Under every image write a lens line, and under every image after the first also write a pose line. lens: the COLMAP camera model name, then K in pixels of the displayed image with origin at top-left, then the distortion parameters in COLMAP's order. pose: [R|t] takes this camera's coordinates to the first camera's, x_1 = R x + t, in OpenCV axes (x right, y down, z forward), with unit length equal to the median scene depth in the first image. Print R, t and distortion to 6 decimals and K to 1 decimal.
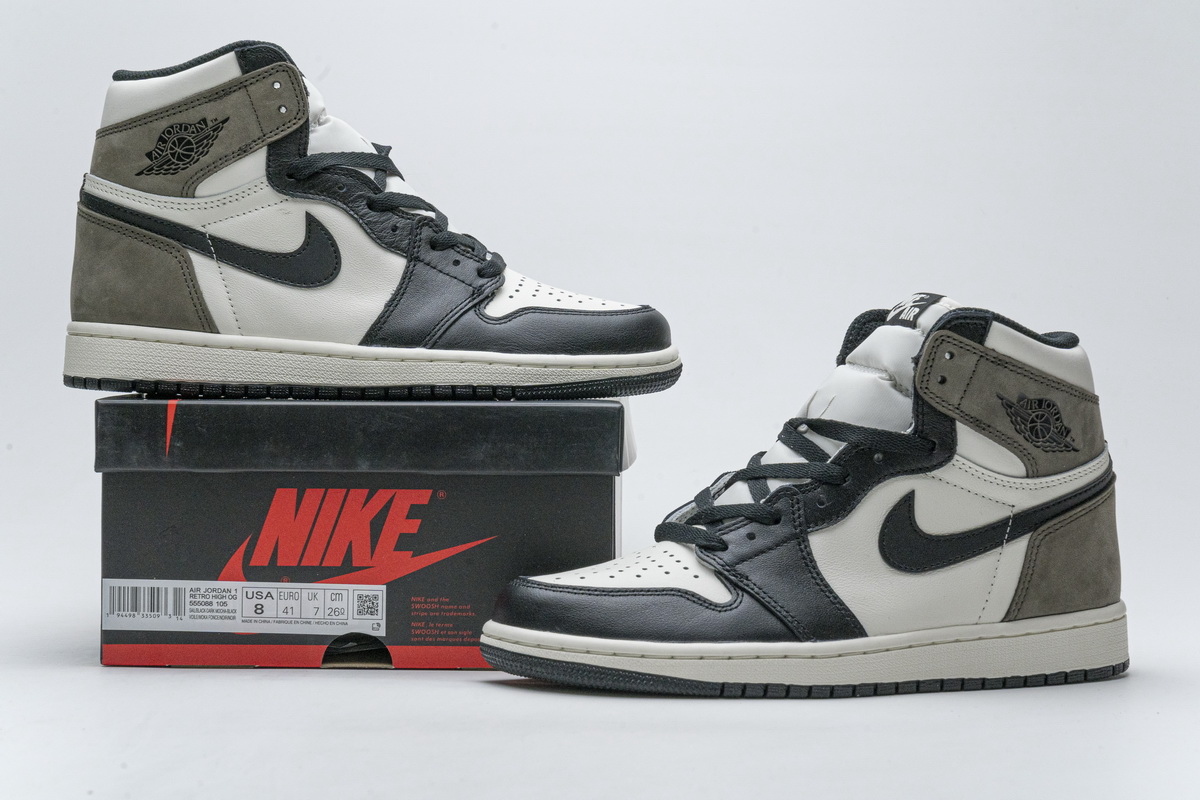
lens RADIAL K [[2460.2, 0, 591.8], [0, 2460.2, 398.7], [0, 0, 1]] dist [0.017268, 0.000000]
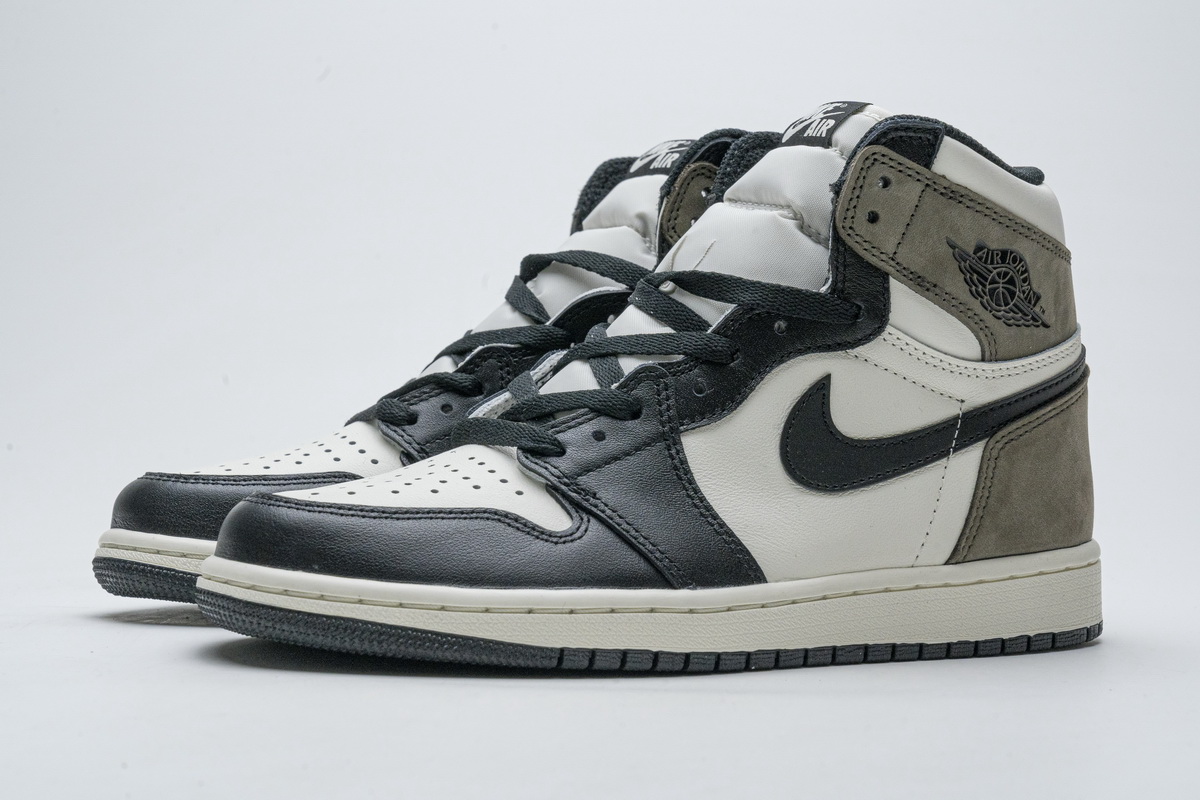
lens RADIAL K [[2460.2, 0, 608.8], [0, 2460.2, 394.5], [0, 0, 1]] dist [0.017268, 0.000000]
pose [[0.991414, 0.017261, 0.129617, -0.021517], [-0.017976, 0.999829, 0.004352, 0.040872], [-0.129520, -0.006645, 0.991555, 0.315382]]
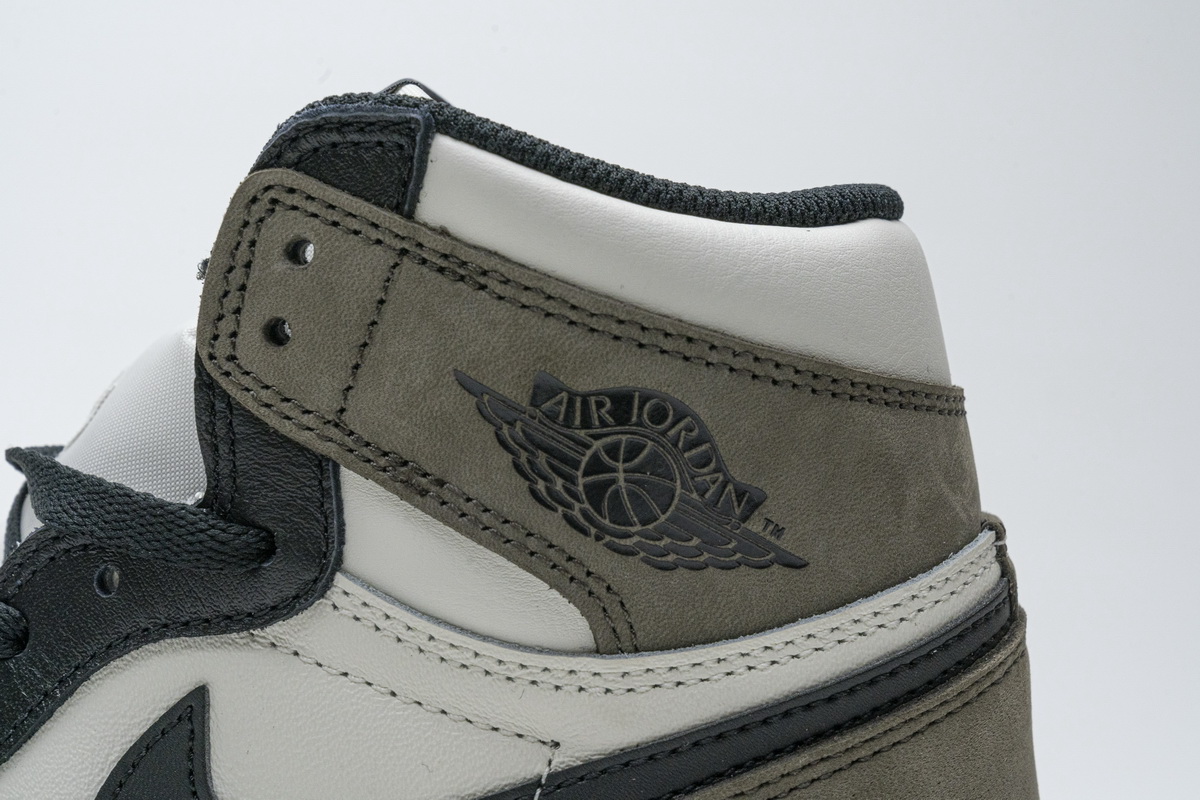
lens RADIAL K [[2460.2, 0, 600.7], [0, 2460.2, 402.4], [0, 0, 1]] dist [0.017268, 0.000000]
pose [[0.929452, -0.004283, -0.368918, 0.292122], [0.000055, 0.999934, -0.011471, 0.004772], [0.368943, 0.010642, 0.929391, 0.725946]]
